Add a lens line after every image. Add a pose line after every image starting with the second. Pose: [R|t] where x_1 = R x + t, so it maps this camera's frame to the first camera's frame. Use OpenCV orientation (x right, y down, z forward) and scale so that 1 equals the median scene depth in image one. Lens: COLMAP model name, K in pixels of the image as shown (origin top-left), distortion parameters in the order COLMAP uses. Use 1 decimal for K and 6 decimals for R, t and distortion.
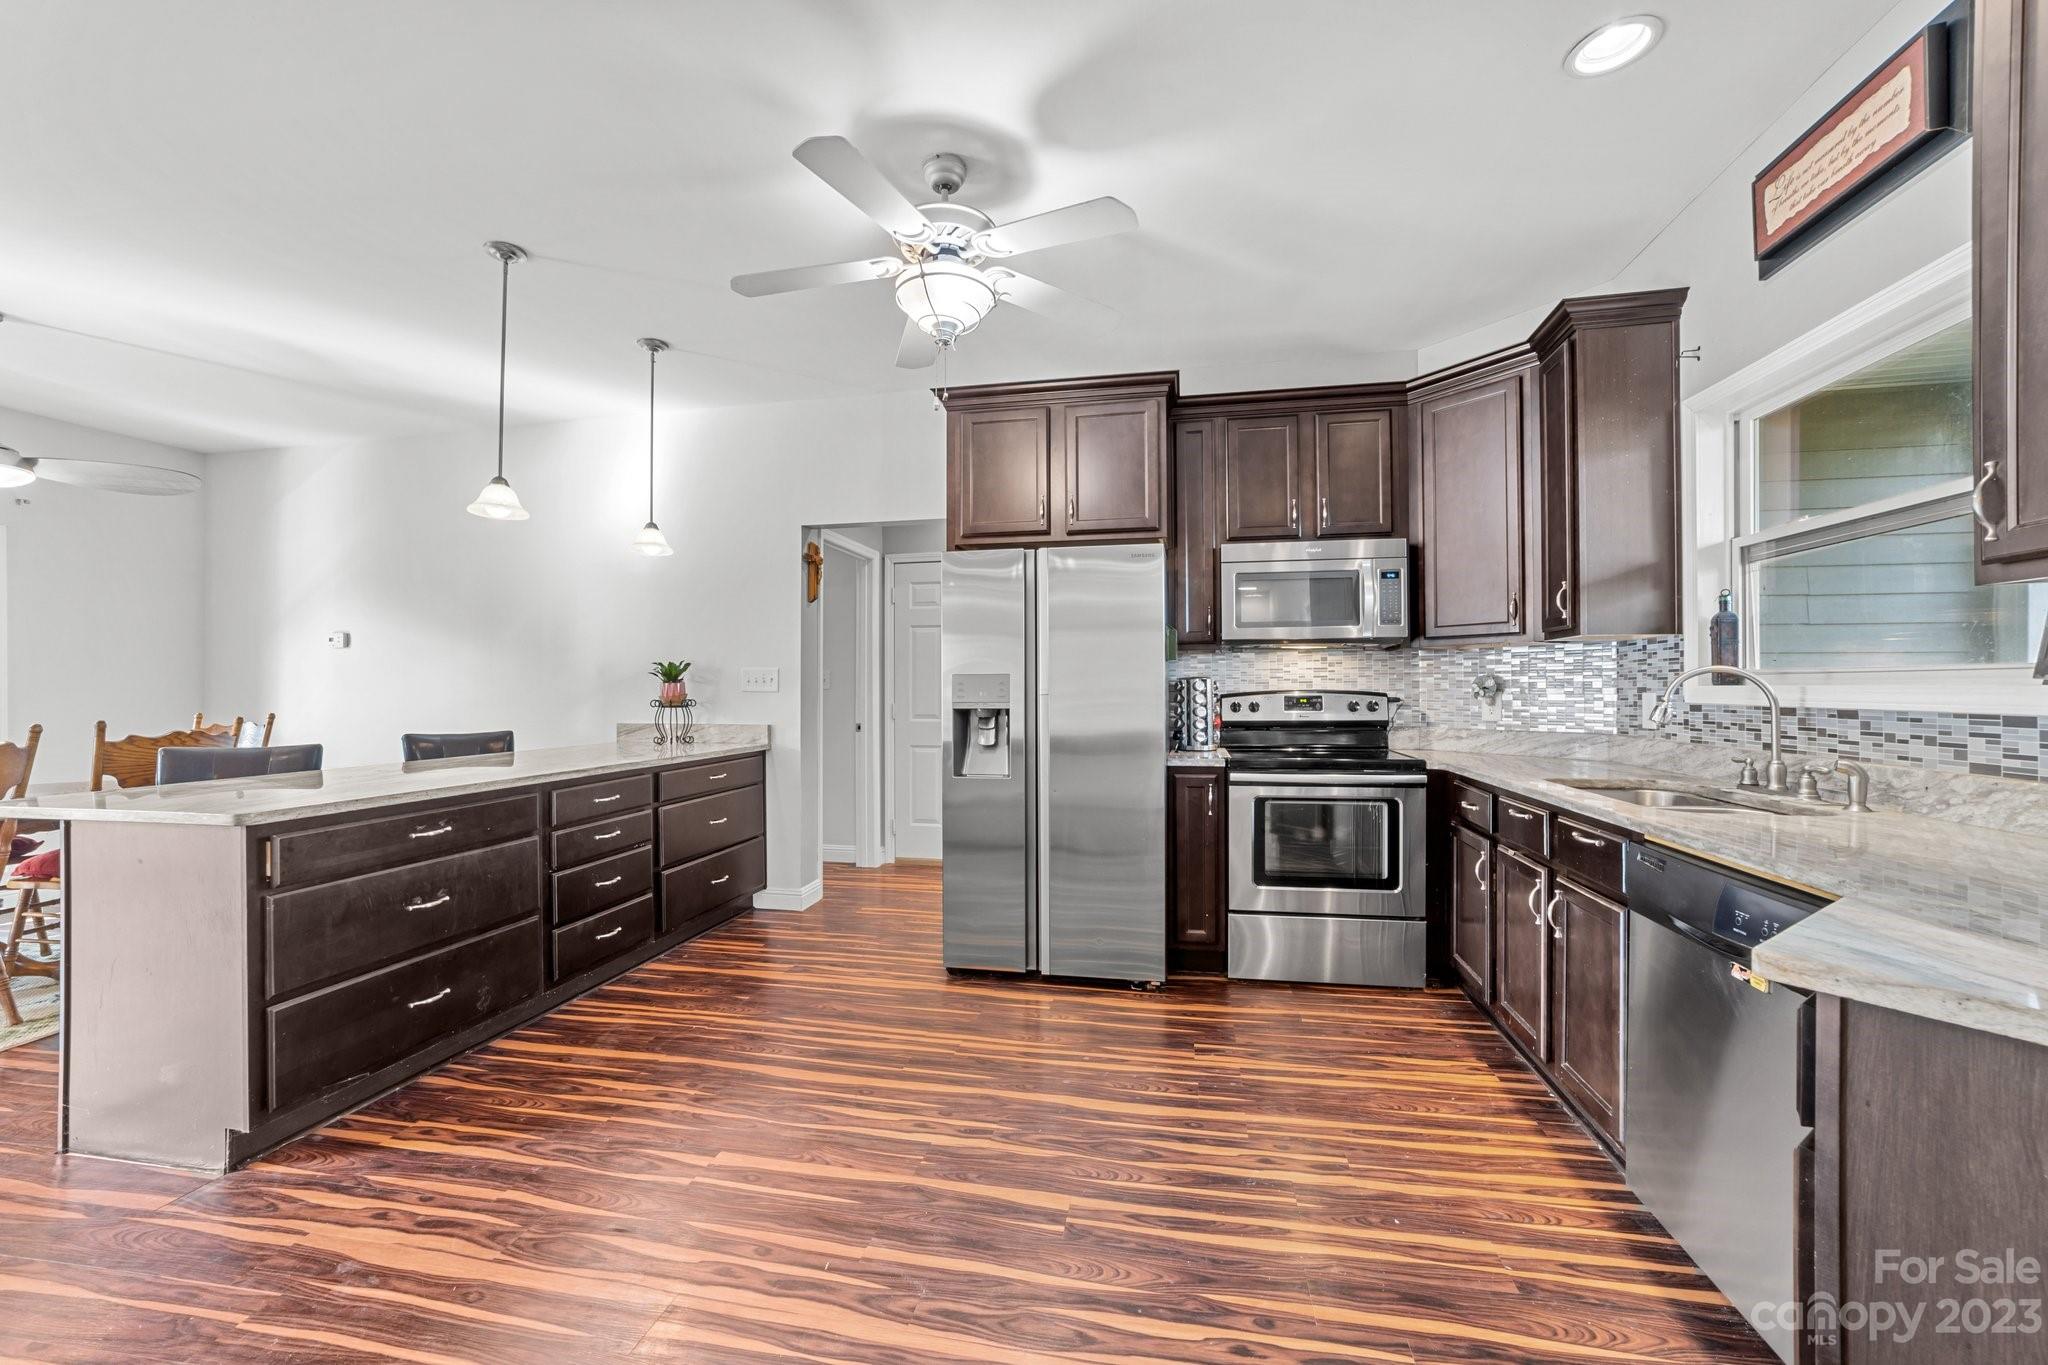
lens RADIAL K [[781.8, 0, 1034.5], [0, 781.8, 686.8], [0, 0, 1]] dist [-0.015421, 0.001644]
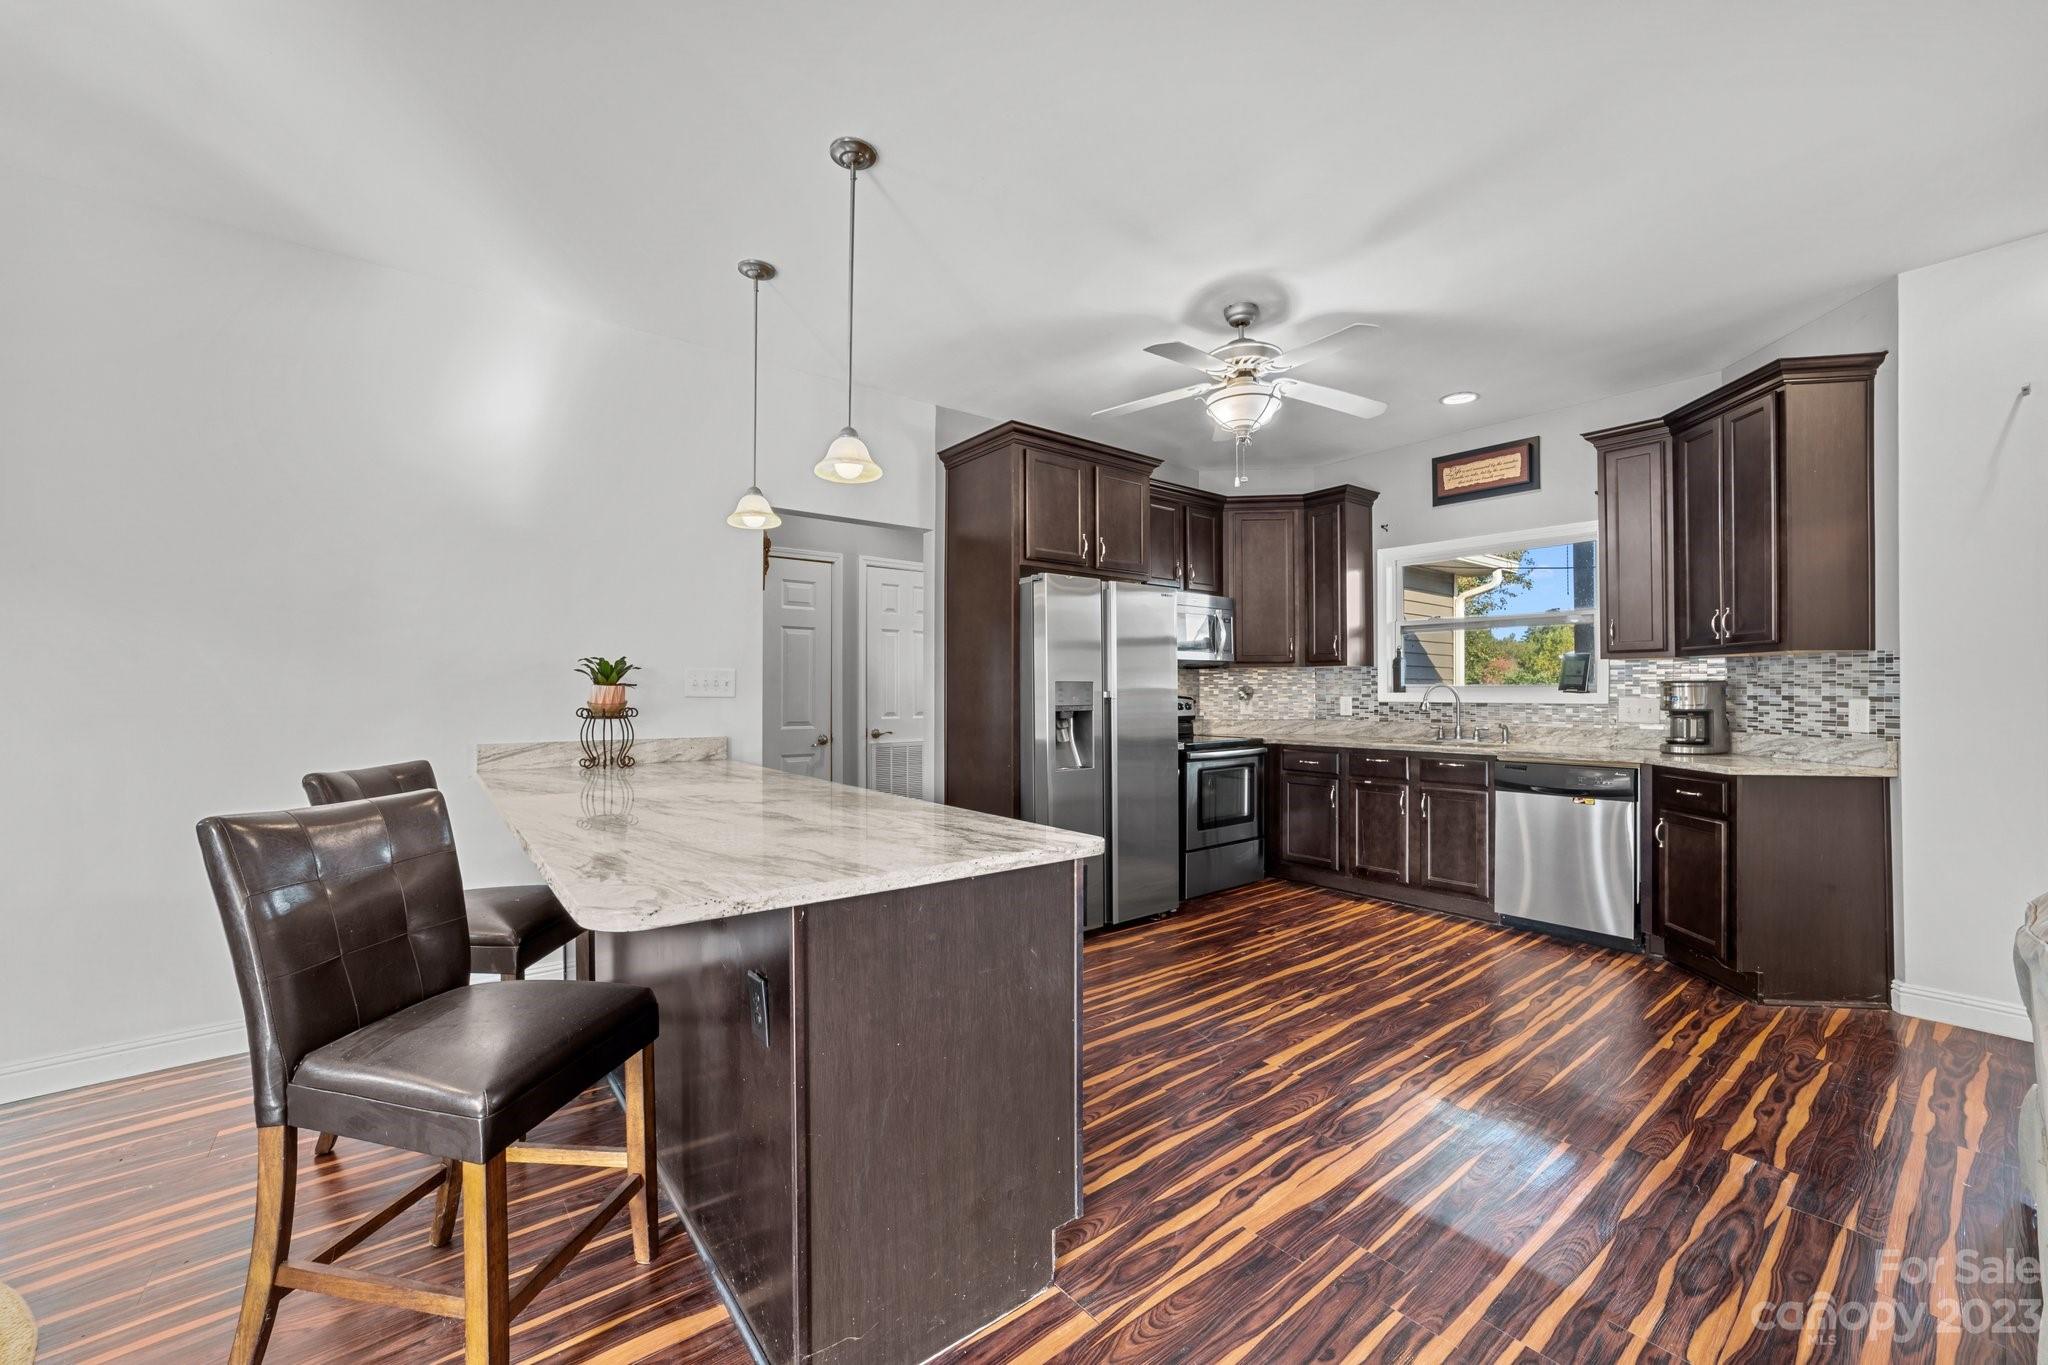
lens RADIAL K [[781.8, 0, 1027.4], [0, 781.8, 686.7], [0, 0, 1]] dist [-0.015421, 0.001644]
pose [[0.660646, 0.009234, 0.750641, -1.091704], [-0.000984, 0.999934, -0.011435, 0.006113], [-0.750697, 0.006816, 0.660612, 0.305452]]
